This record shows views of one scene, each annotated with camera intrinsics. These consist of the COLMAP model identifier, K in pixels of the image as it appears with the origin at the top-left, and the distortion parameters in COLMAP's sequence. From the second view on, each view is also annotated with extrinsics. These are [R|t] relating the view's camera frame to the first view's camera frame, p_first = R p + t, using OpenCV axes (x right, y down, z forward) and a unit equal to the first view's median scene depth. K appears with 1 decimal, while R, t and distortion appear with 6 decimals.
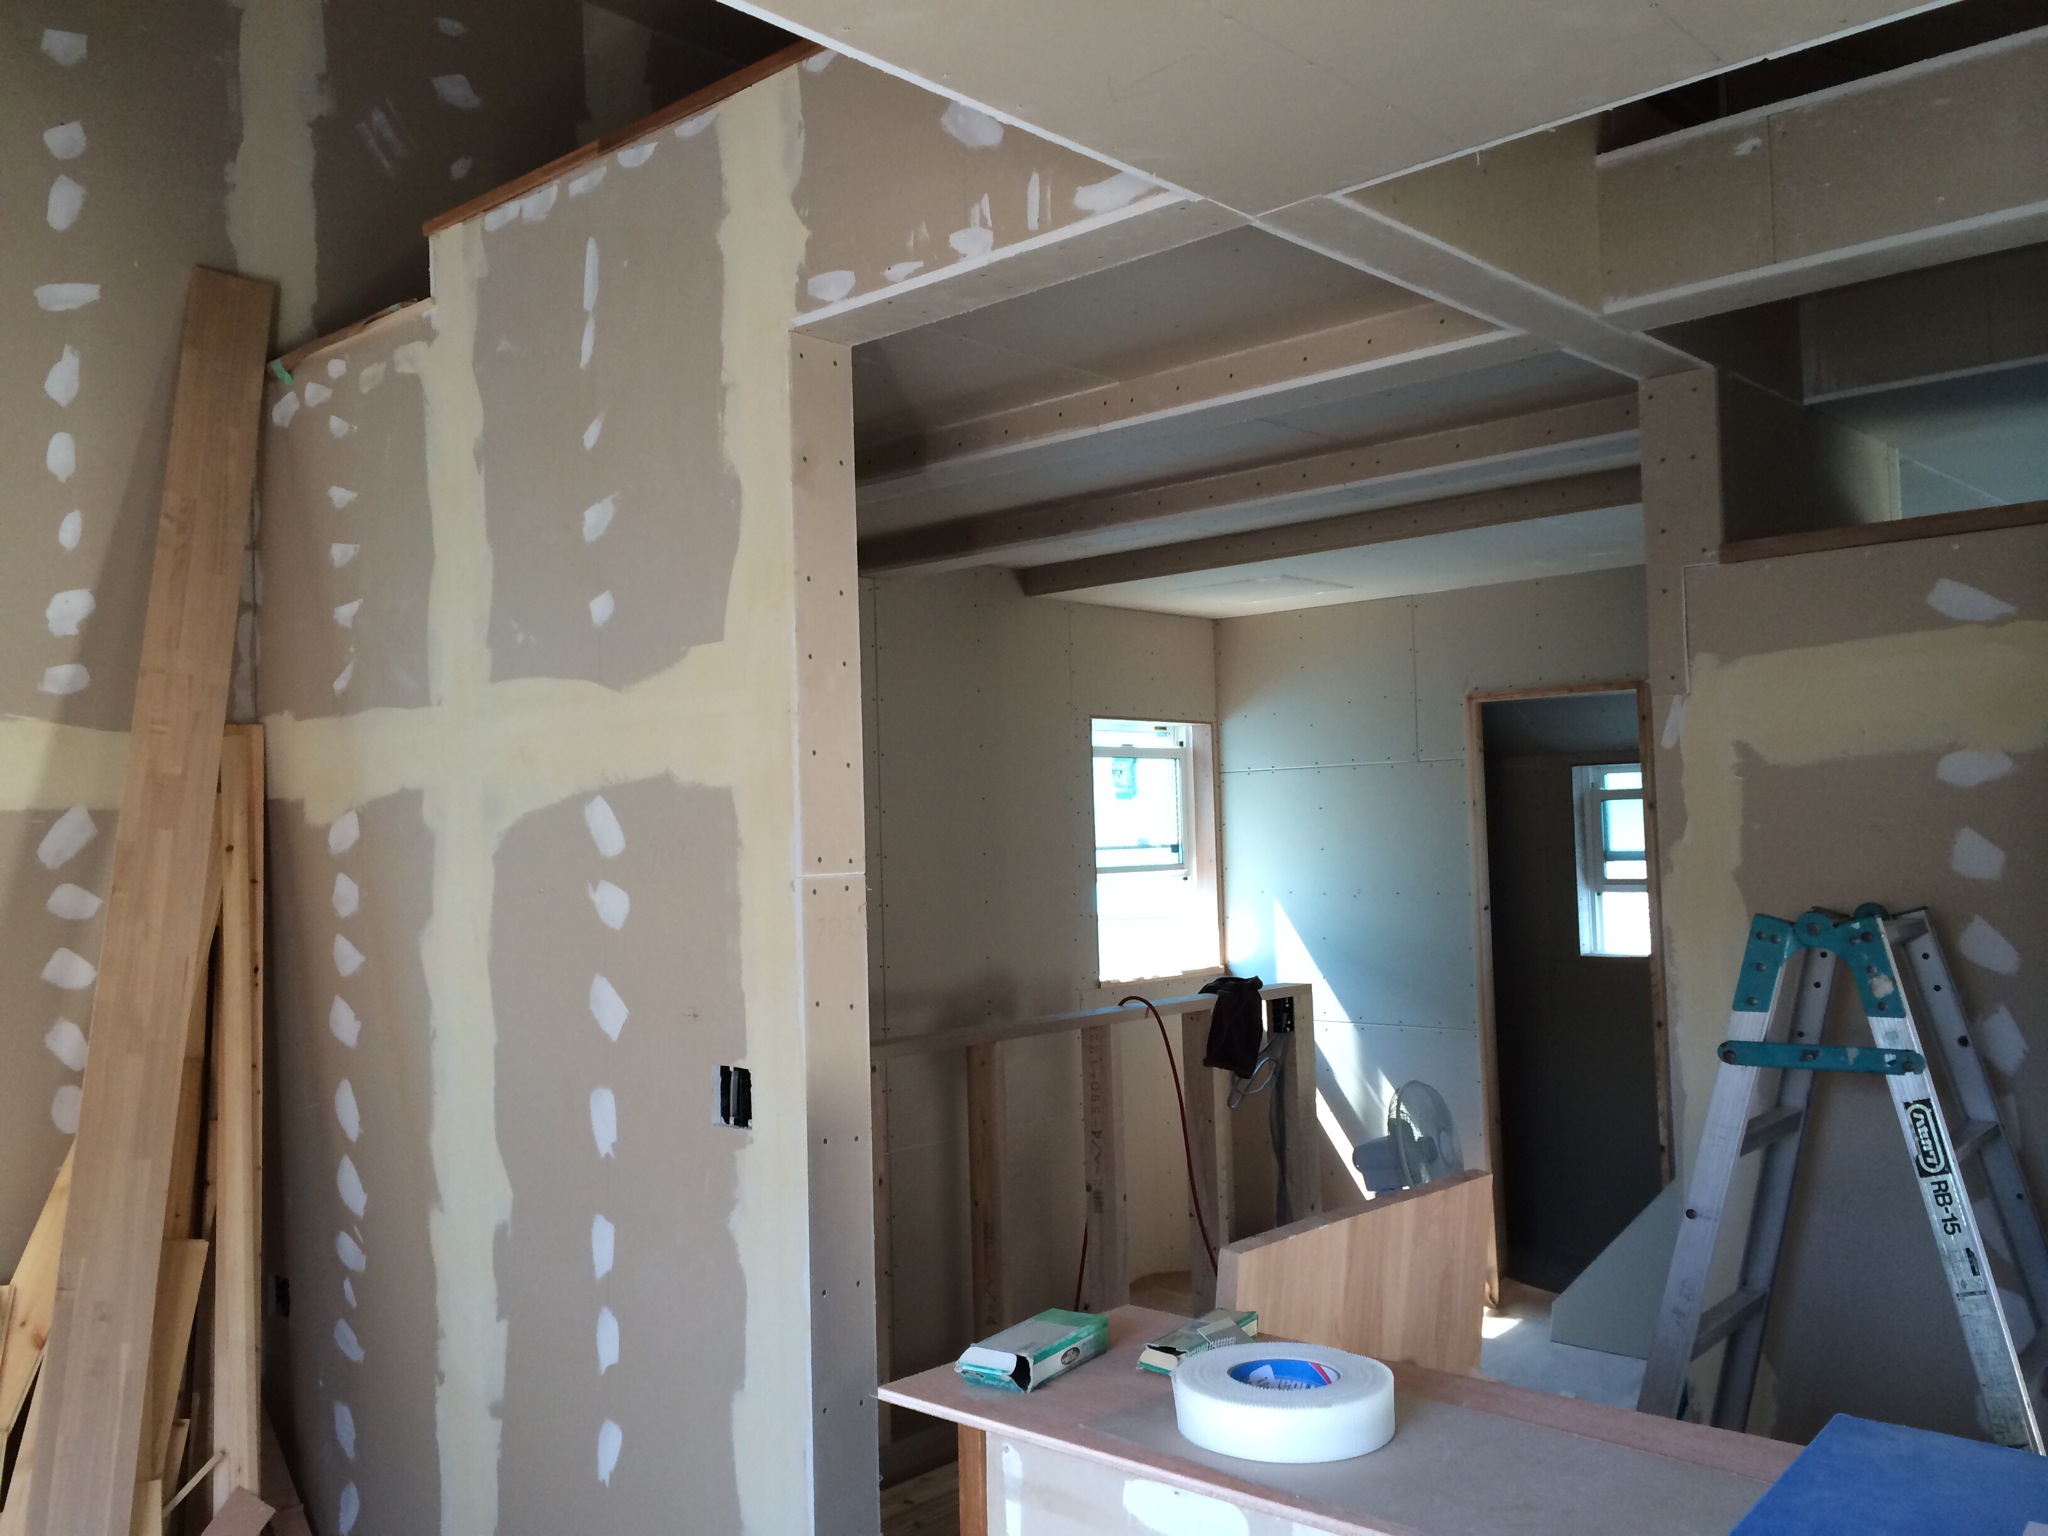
lens RADIAL K [[1750.8, 0, 1022.5], [0, 1750.8, 778.4], [0, 0, 1]] dist [0.077393, -0.100900]
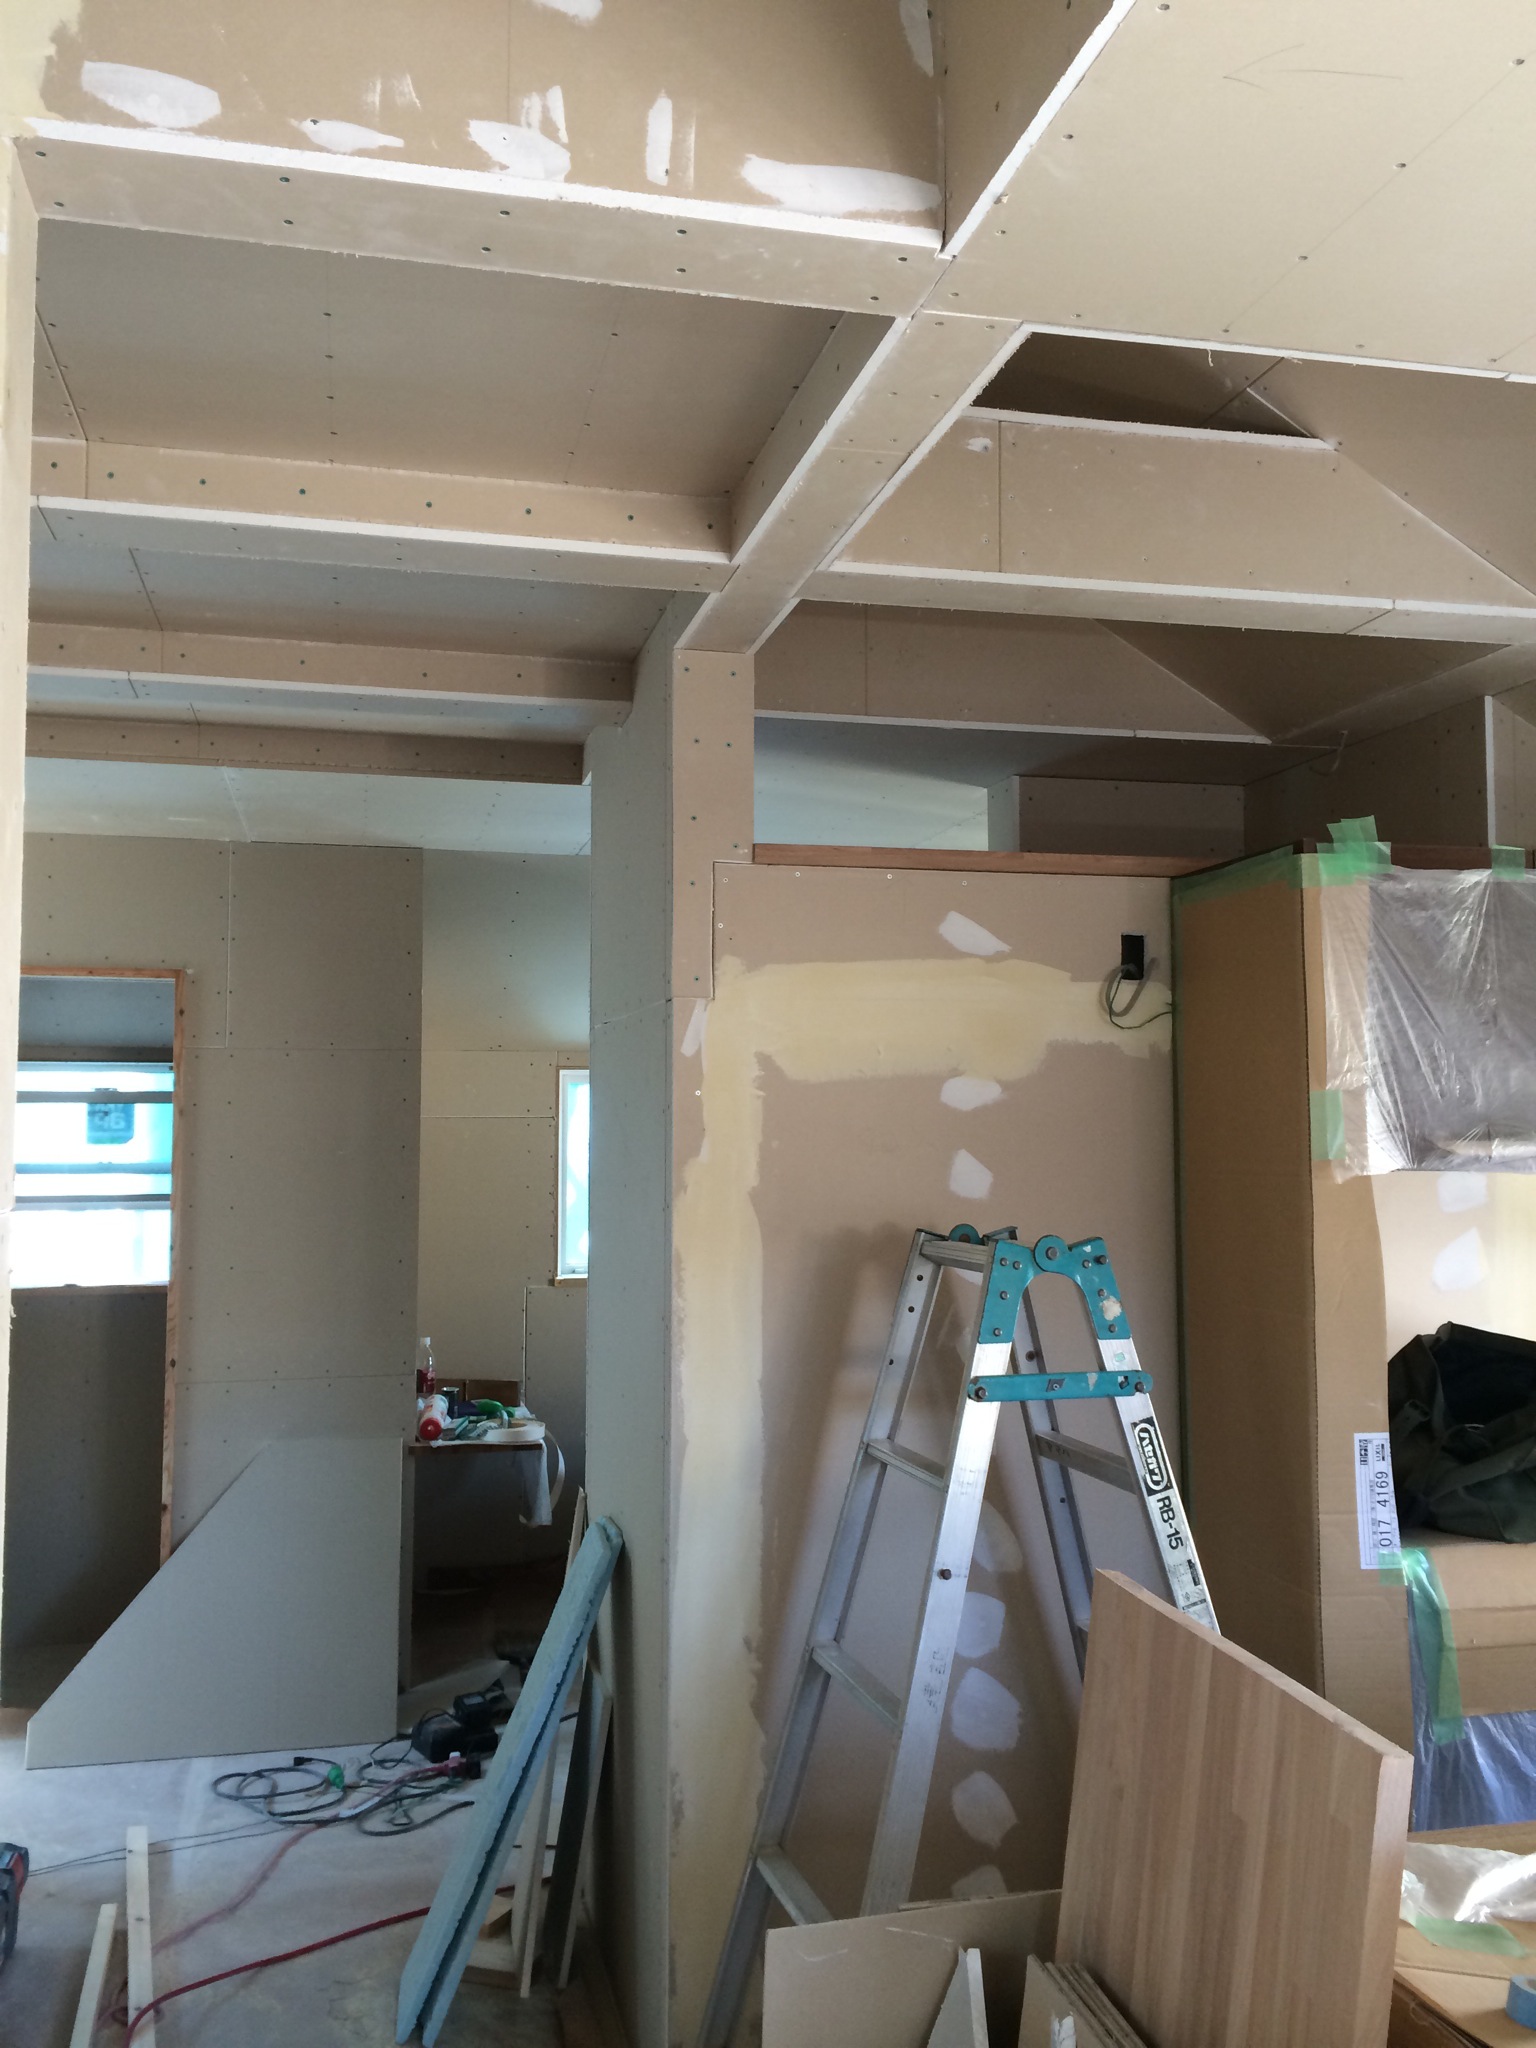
lens RADIAL K [[1750.8, 0, 780.0], [0, 1750.8, 1024.6], [0, 0, 1]] dist [0.077393, -0.100900]
pose [[0.567384, 0.074021, 0.820119, -0.427217], [-0.045022, 0.997250, -0.058860, 0.022000], [-0.822221, -0.003528, 0.569157, 0.551697]]
